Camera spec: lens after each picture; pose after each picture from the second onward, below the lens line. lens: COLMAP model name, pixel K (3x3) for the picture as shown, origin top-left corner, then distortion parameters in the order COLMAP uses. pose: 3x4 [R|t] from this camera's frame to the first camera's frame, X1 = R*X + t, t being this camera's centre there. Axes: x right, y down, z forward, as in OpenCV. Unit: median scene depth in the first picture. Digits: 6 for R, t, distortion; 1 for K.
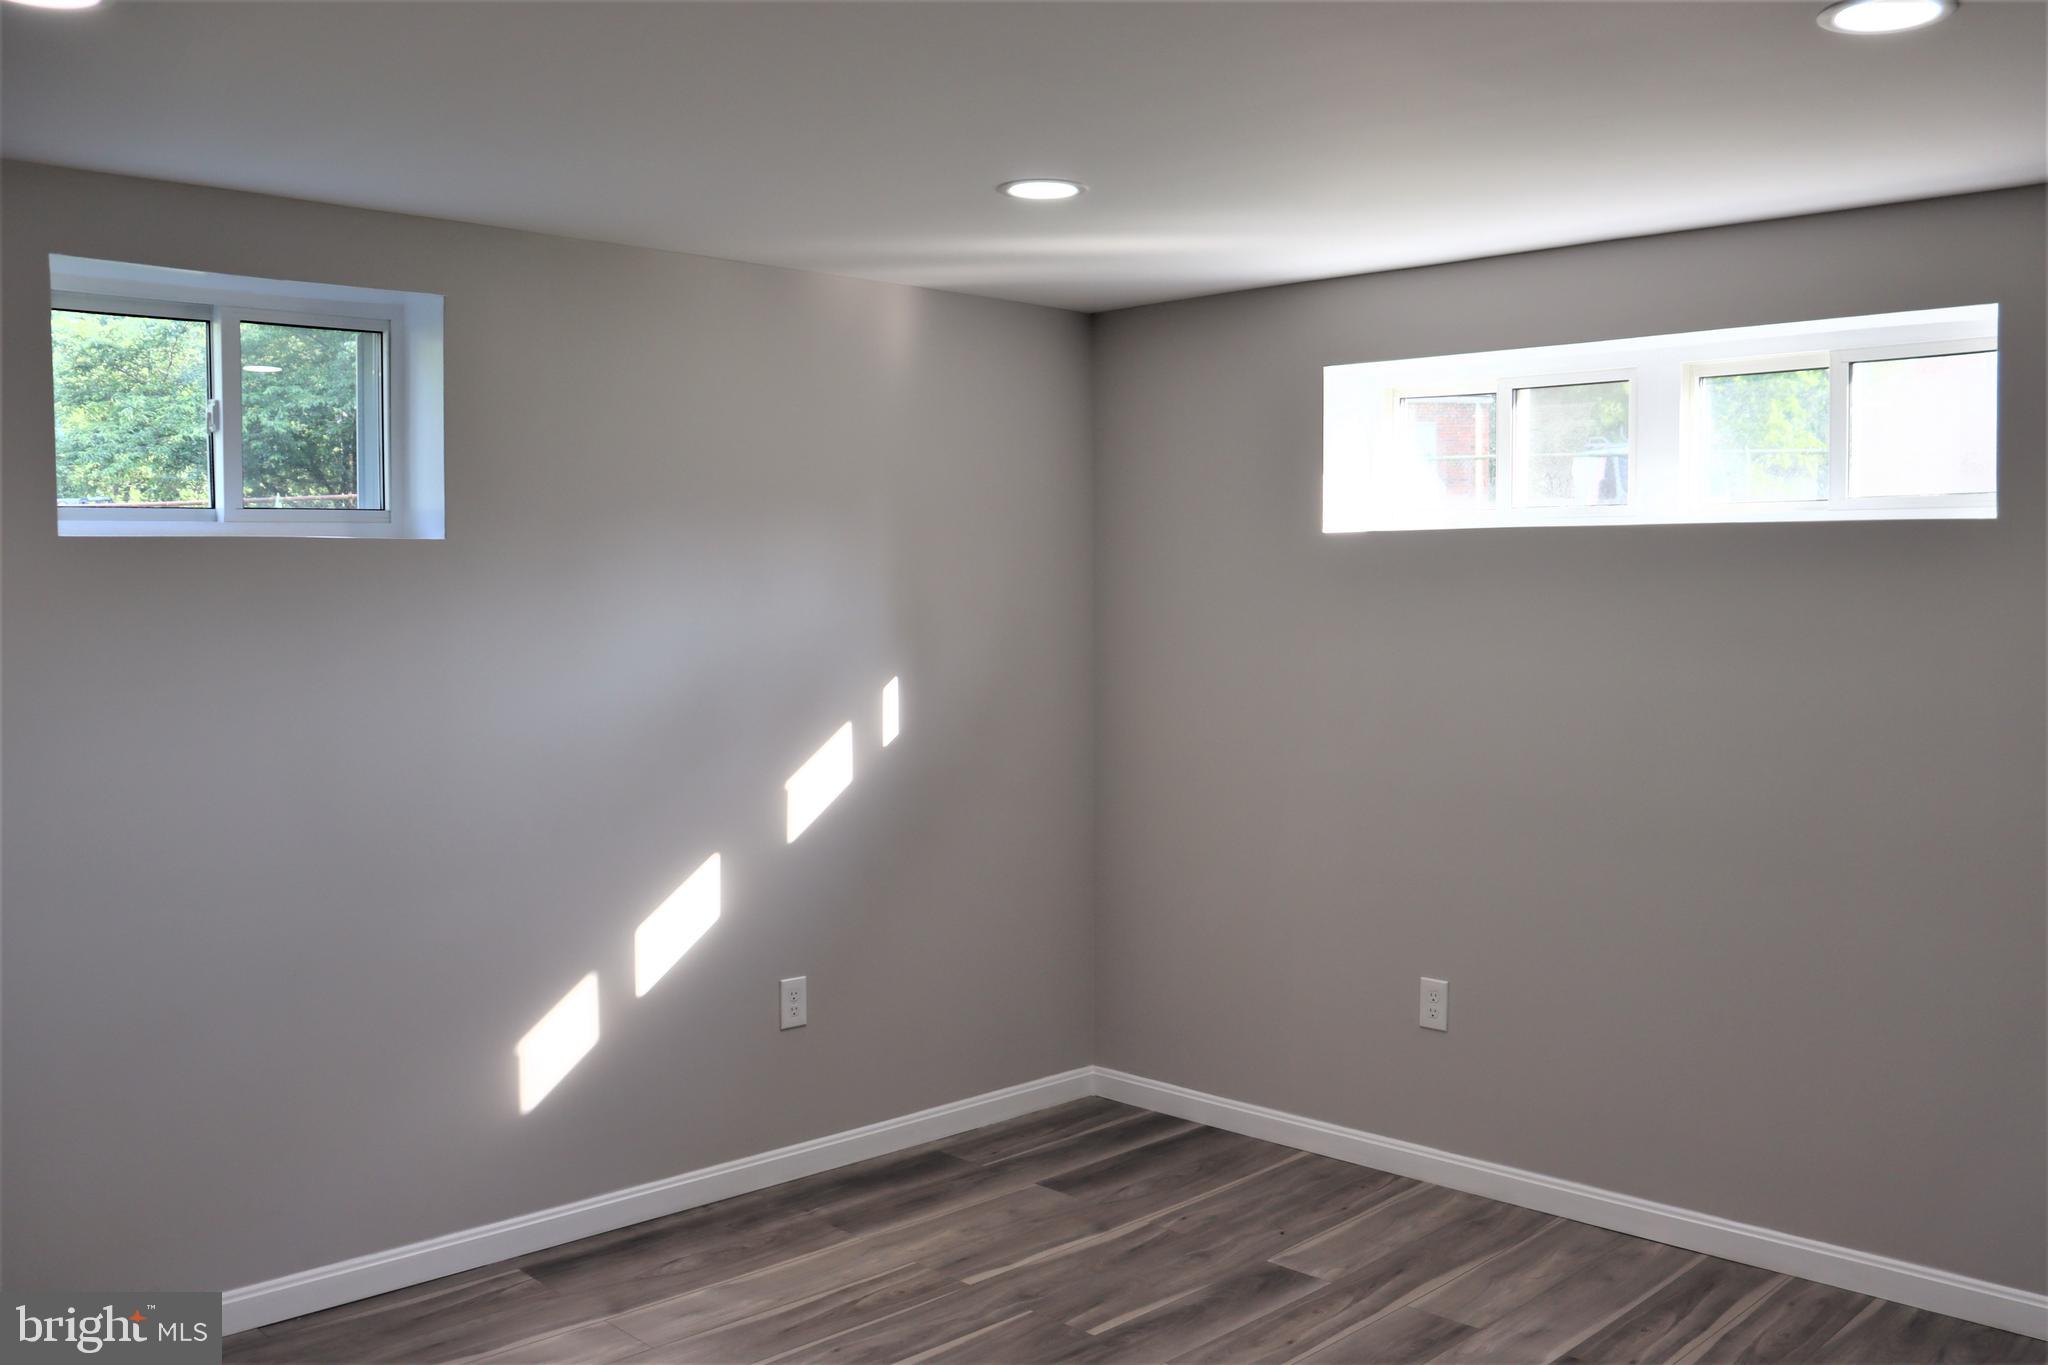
lens RADIAL K [[1777.0, 0, 1022.5], [0, 1777.0, 698.8], [0, 0, 1]] dist [-0.182592, 0.178636]
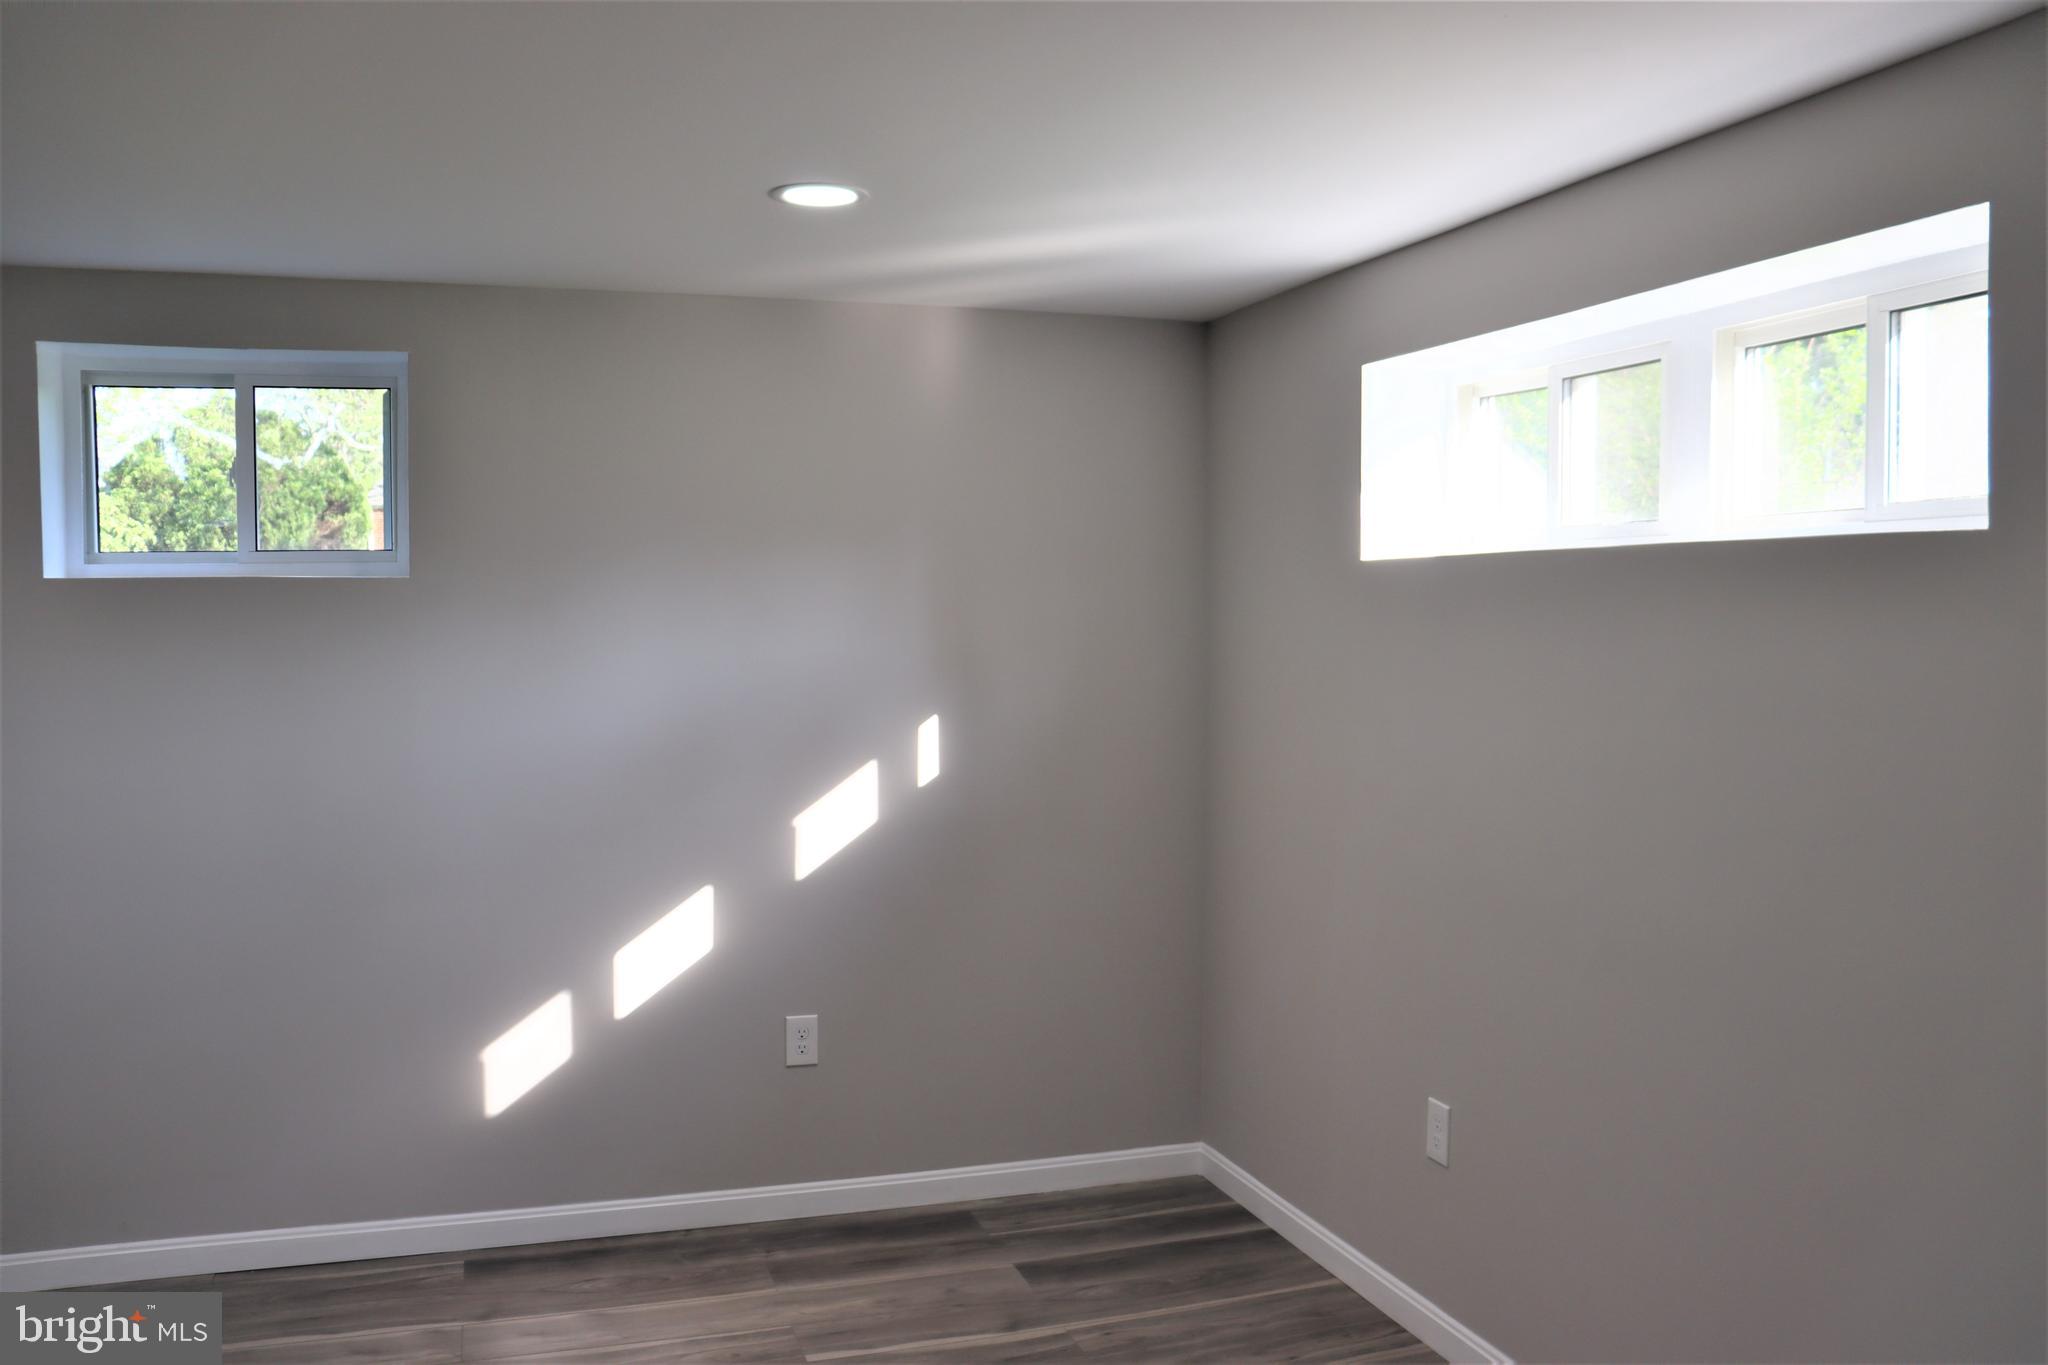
lens RADIAL K [[1679.9, 0, 1034.5], [0, 1679.9, 715.6], [0, 0, 1]] dist [-0.180978, 0.156827]
pose [[0.898291, 0.030399, -0.438348, 0.412757], [-0.029835, 0.999521, 0.008176, -0.022911], [0.438387, 0.005734, 0.898768, 0.228937]]
